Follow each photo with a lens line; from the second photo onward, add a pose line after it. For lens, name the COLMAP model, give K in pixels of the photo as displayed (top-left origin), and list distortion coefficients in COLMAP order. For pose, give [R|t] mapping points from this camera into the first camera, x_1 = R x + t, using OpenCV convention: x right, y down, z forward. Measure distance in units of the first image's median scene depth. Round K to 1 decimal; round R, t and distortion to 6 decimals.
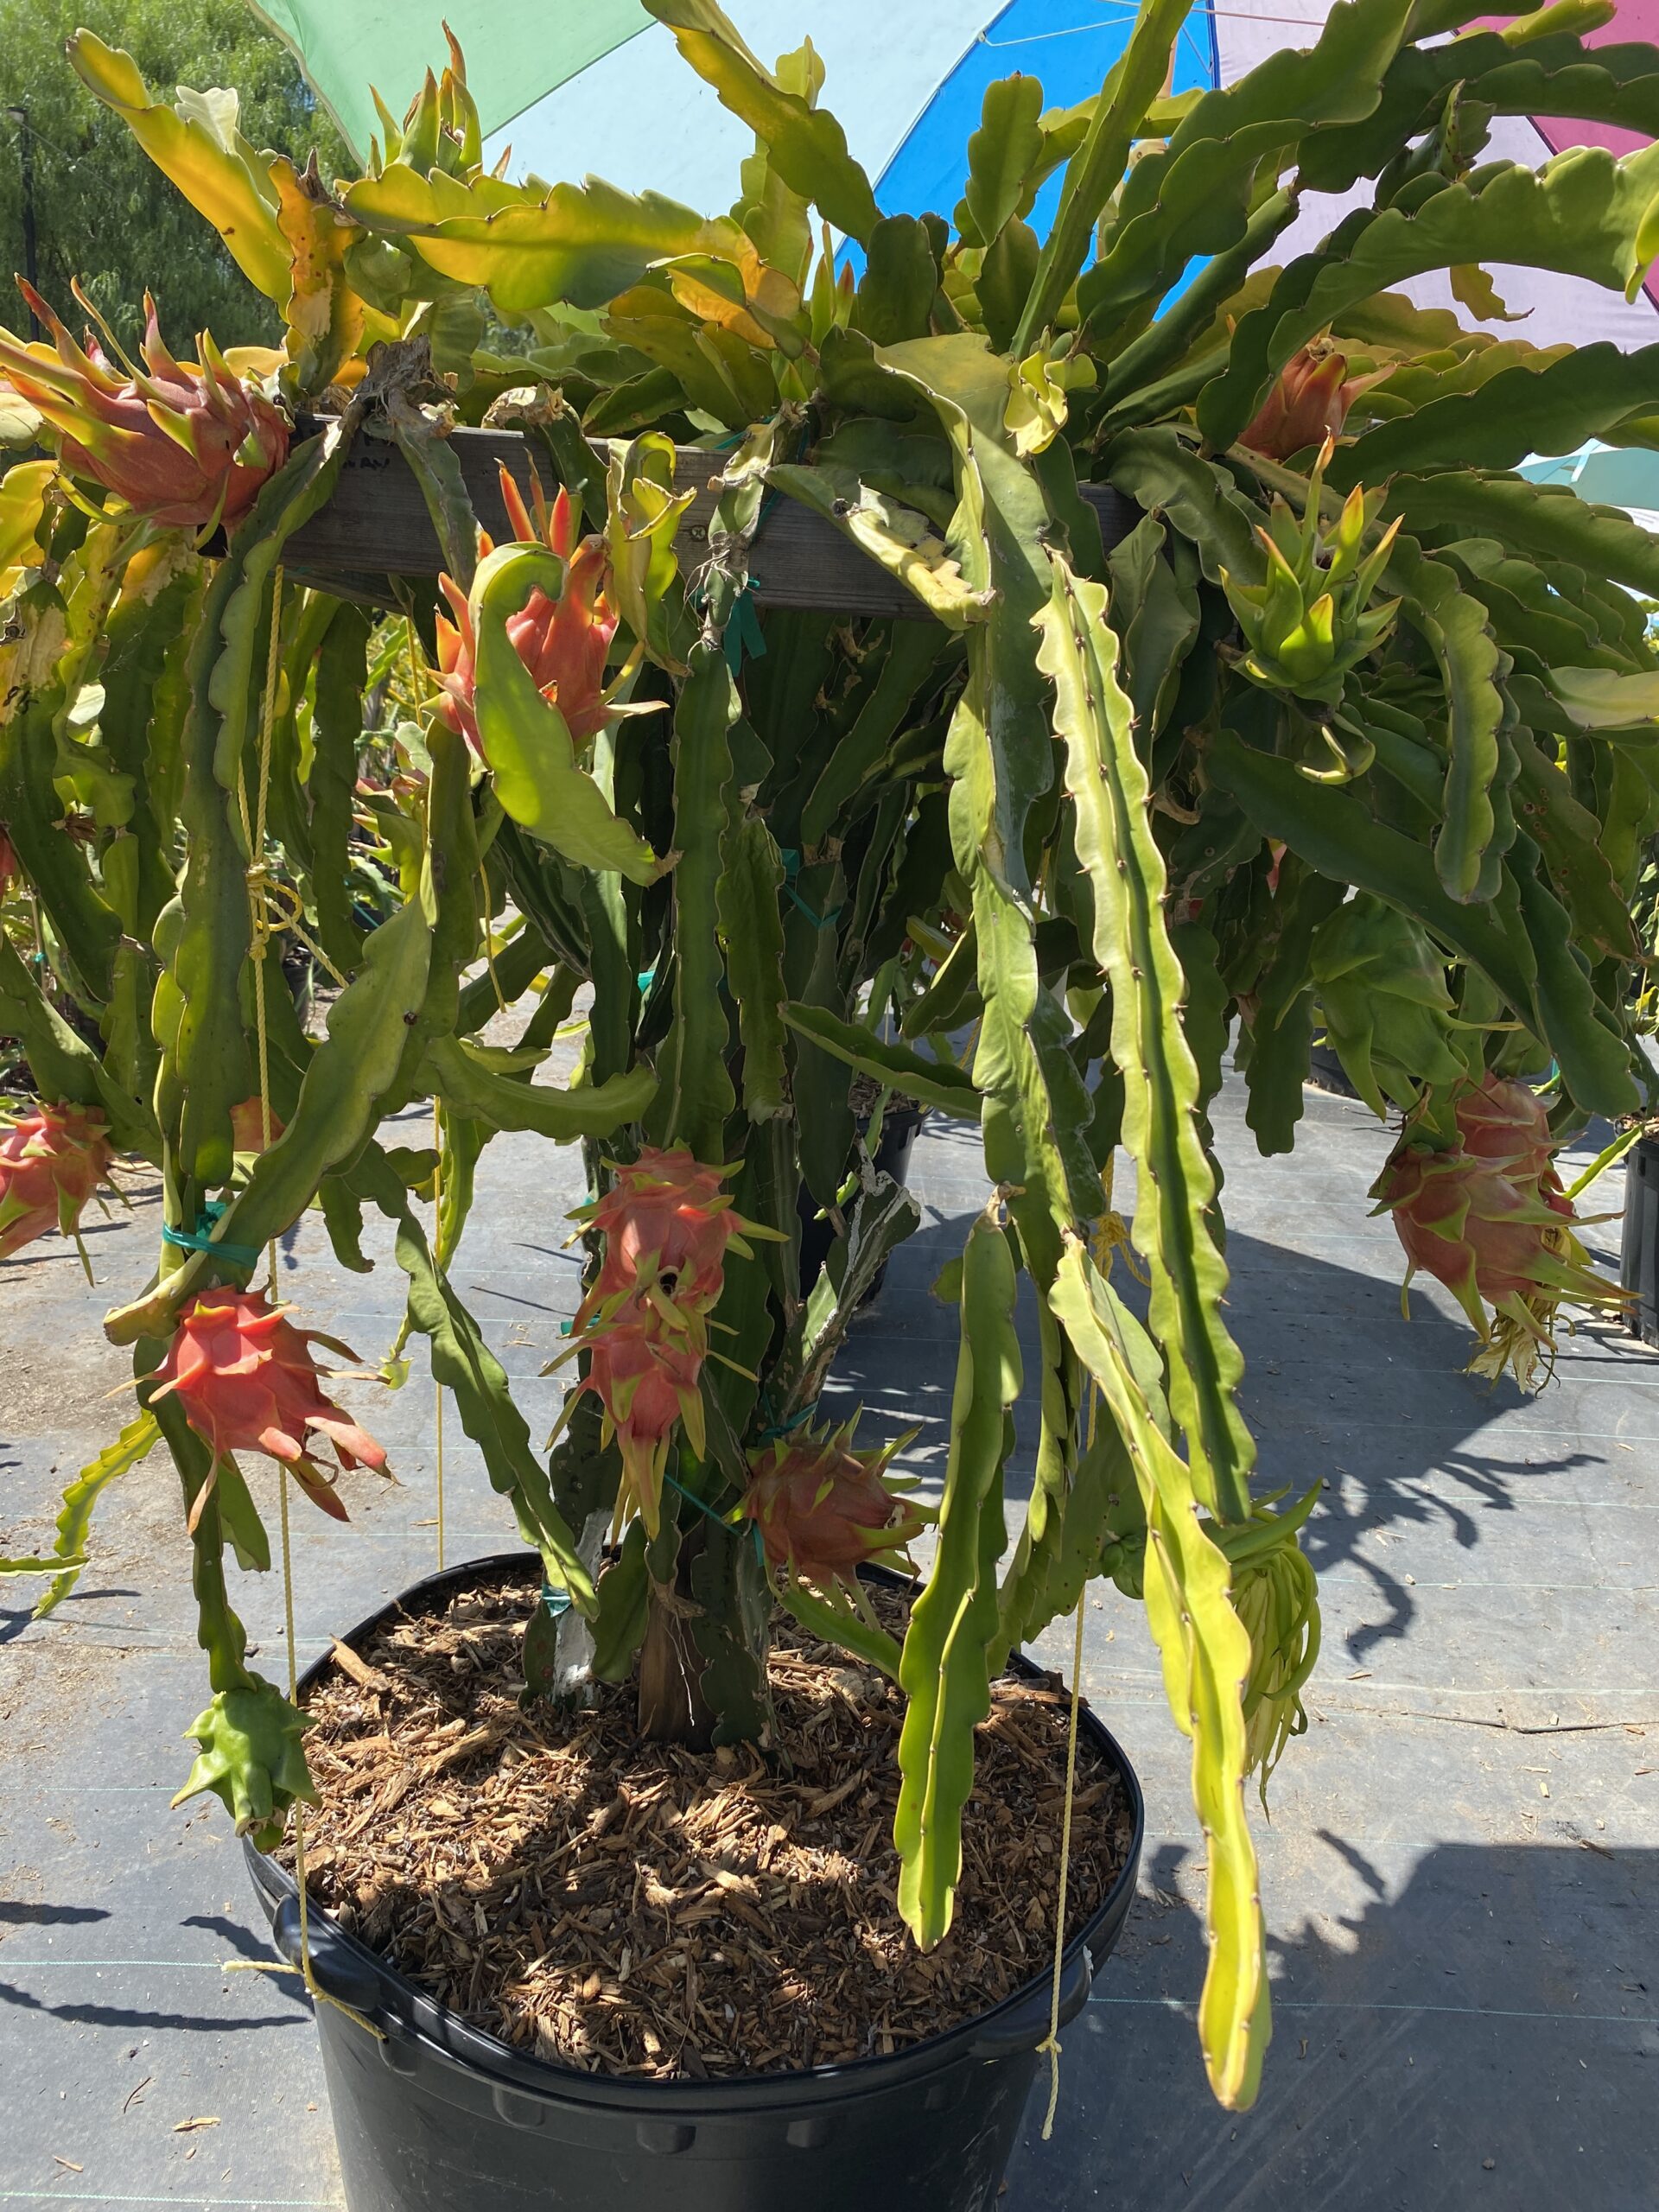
lens RADIAL K [[1555.1, 0, 829.5], [0, 1555.1, 1106.0], [0, 0, 1]] dist [-0.032413, -0.000162]
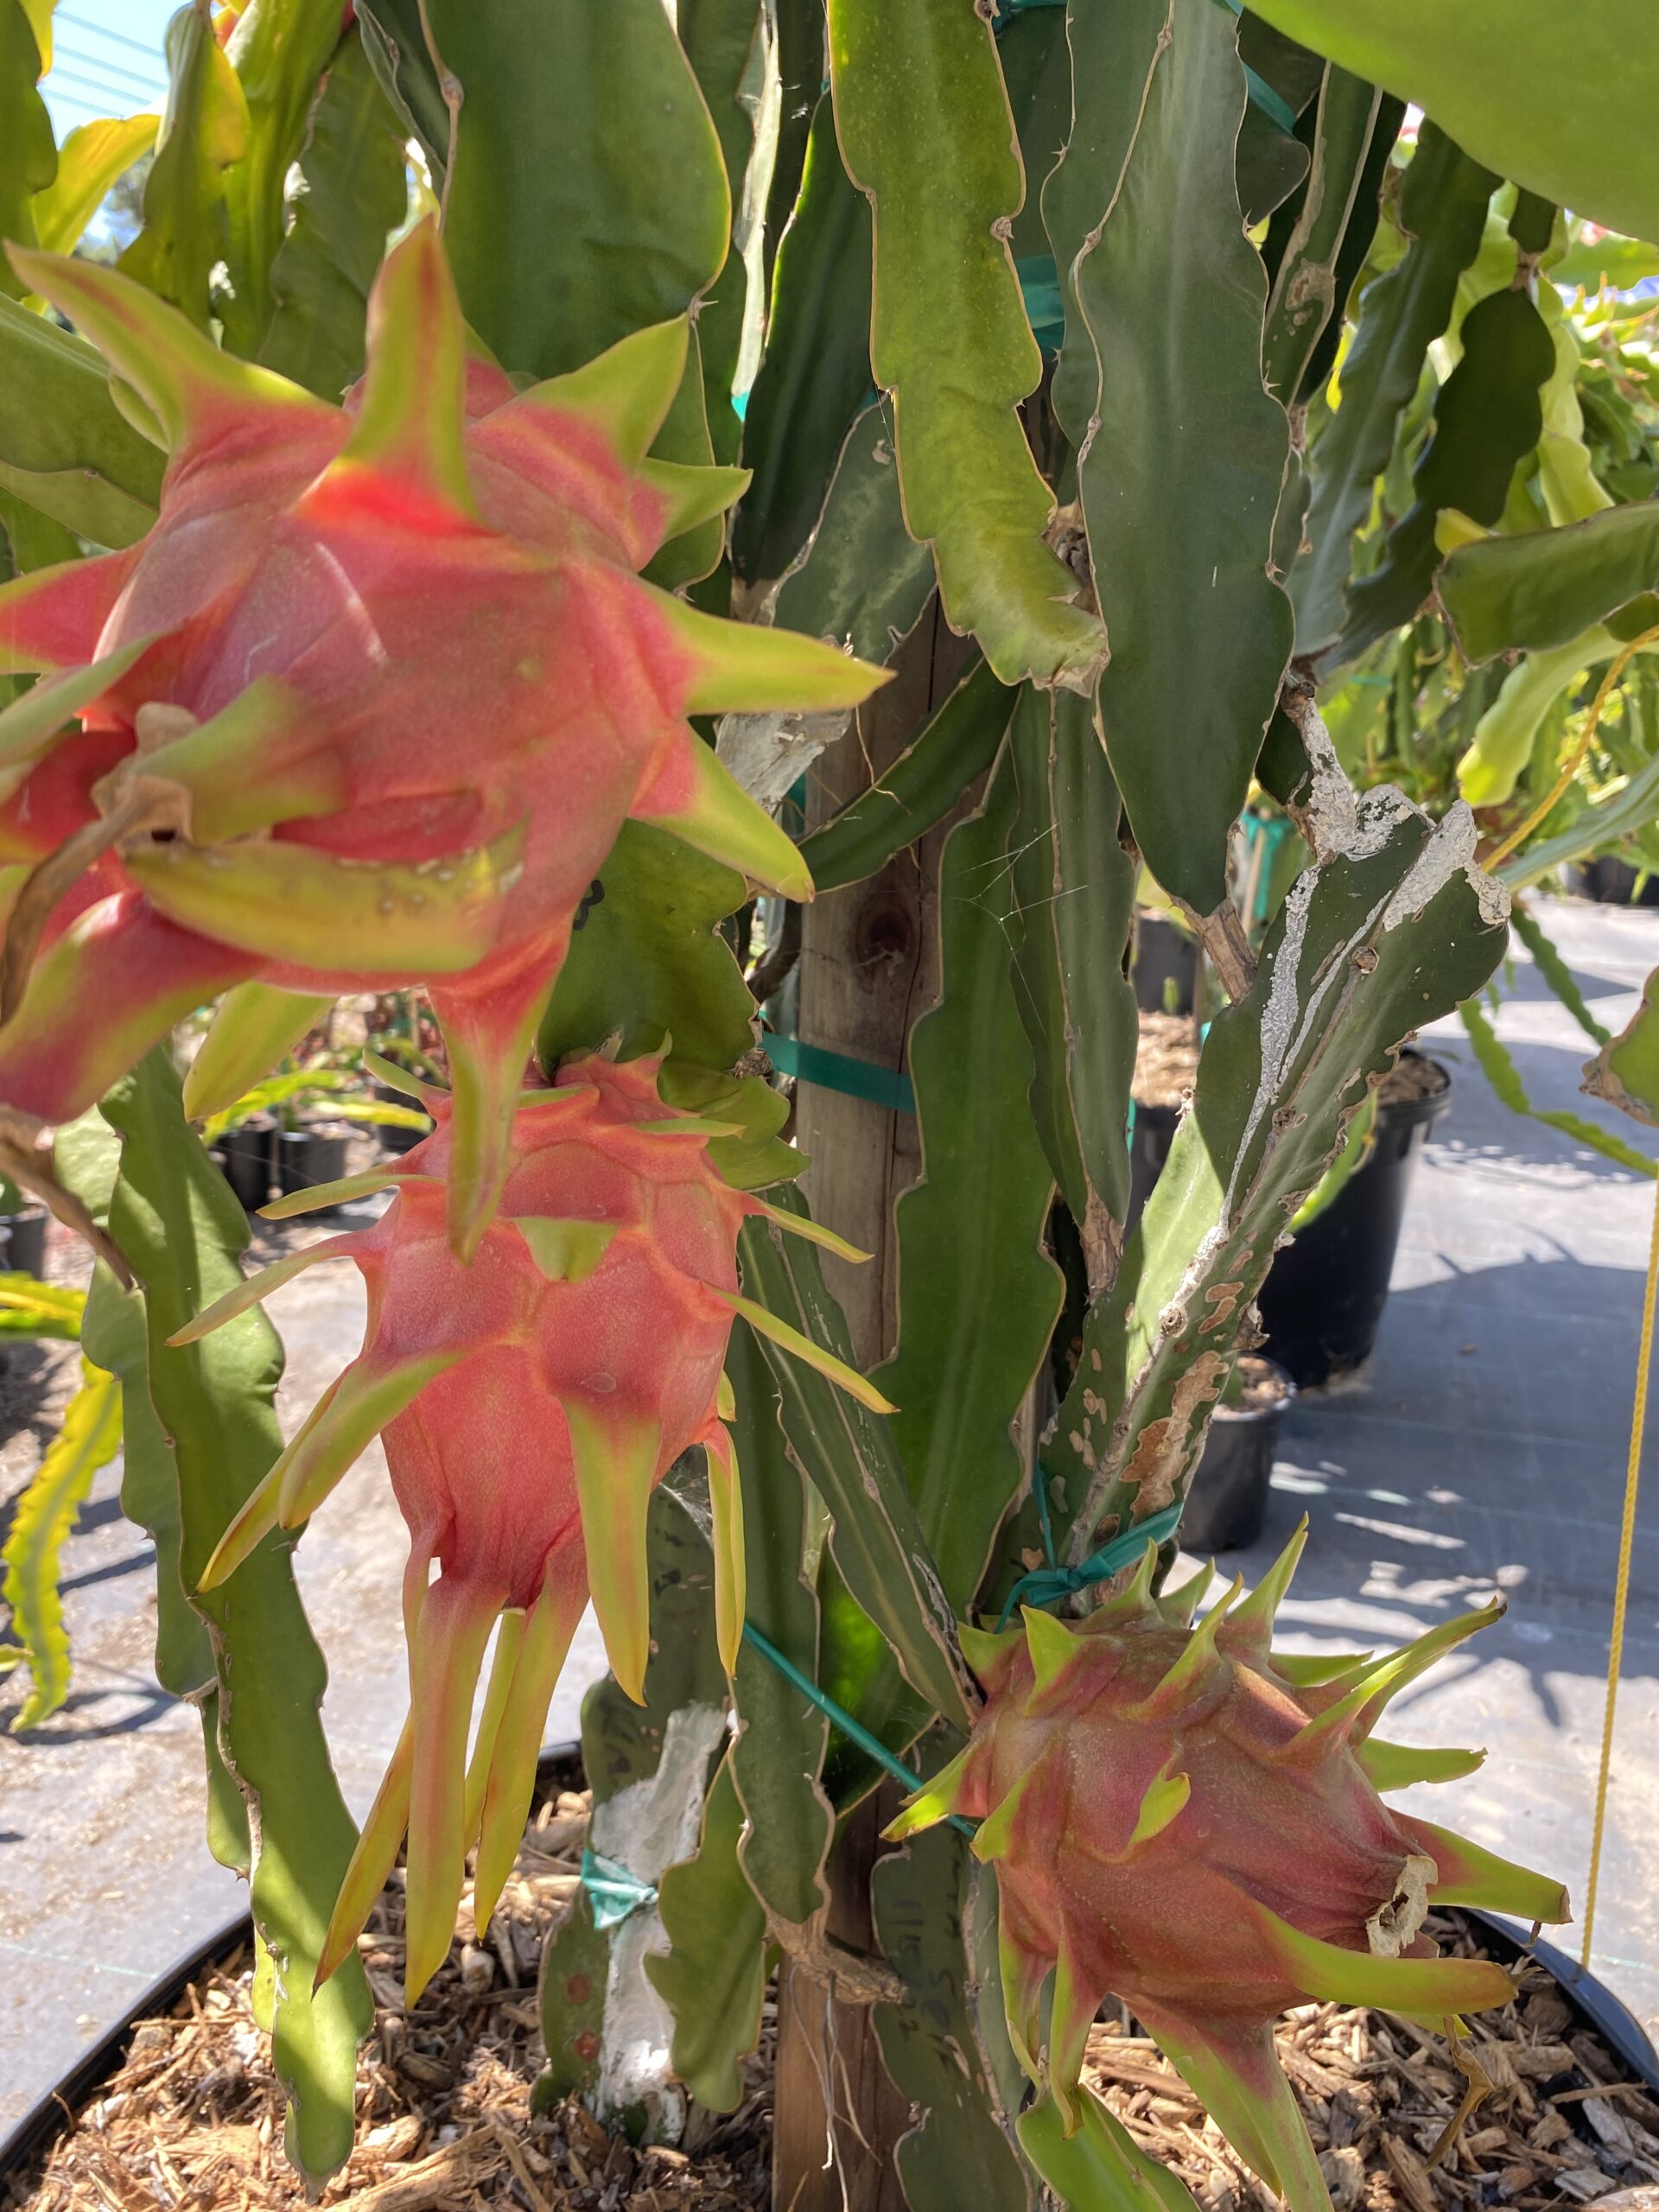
lens RADIAL K [[1547.3, 0, 829.0], [0, 1547.3, 1136.0], [0, 0, 1]] dist [0.004088, 0.000660]
pose [[0.953417, 0.017776, -0.301130, 0.021421], [-0.026874, 0.999298, -0.026097, 0.112921], [0.300455, 0.032974, 0.953226, 0.614296]]
